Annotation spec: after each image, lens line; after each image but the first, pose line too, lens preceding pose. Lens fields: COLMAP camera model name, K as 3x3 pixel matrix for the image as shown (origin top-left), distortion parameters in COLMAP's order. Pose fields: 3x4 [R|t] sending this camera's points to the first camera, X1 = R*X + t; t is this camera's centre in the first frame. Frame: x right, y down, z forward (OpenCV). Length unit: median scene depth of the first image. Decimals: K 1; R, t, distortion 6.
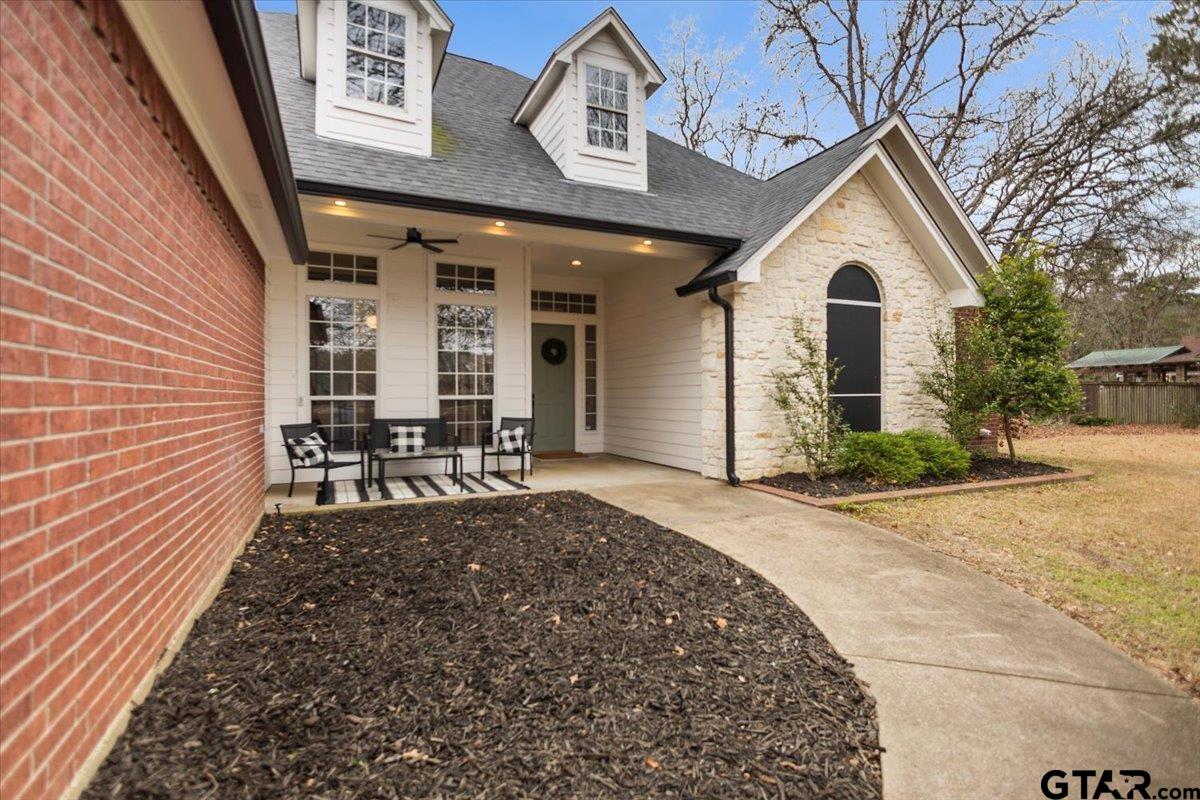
lens RADIAL K [[559.0, 0, 598.5], [0, 559.0, 395.4], [0, 0, 1]] dist [0.002928, 0.000190]
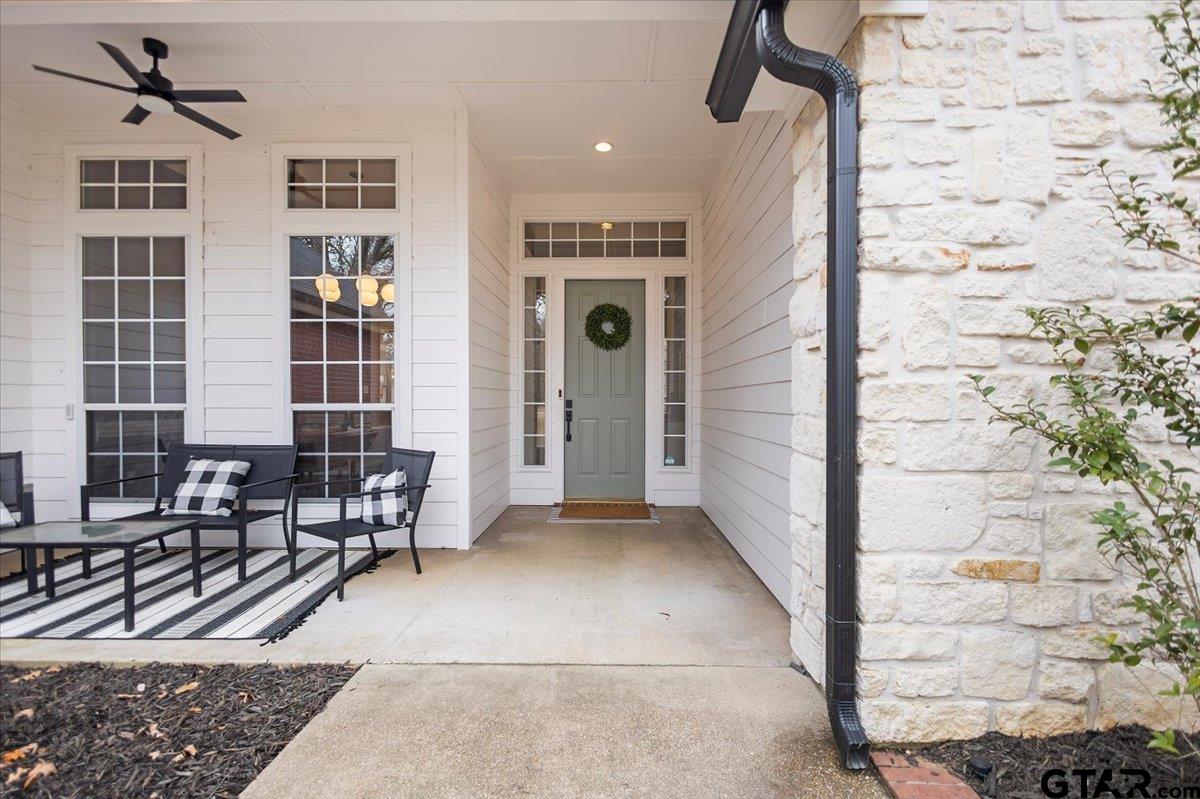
lens RADIAL K [[559.0, 0, 602.8], [0, 559.0, 406.6], [0, 0, 1]] dist [0.002928, 0.000190]
pose [[0.899279, 0.009822, -0.437266, 0.239984], [-0.004032, 0.999891, 0.014168, -0.006336], [0.437357, -0.010978, 0.899221, 0.681707]]
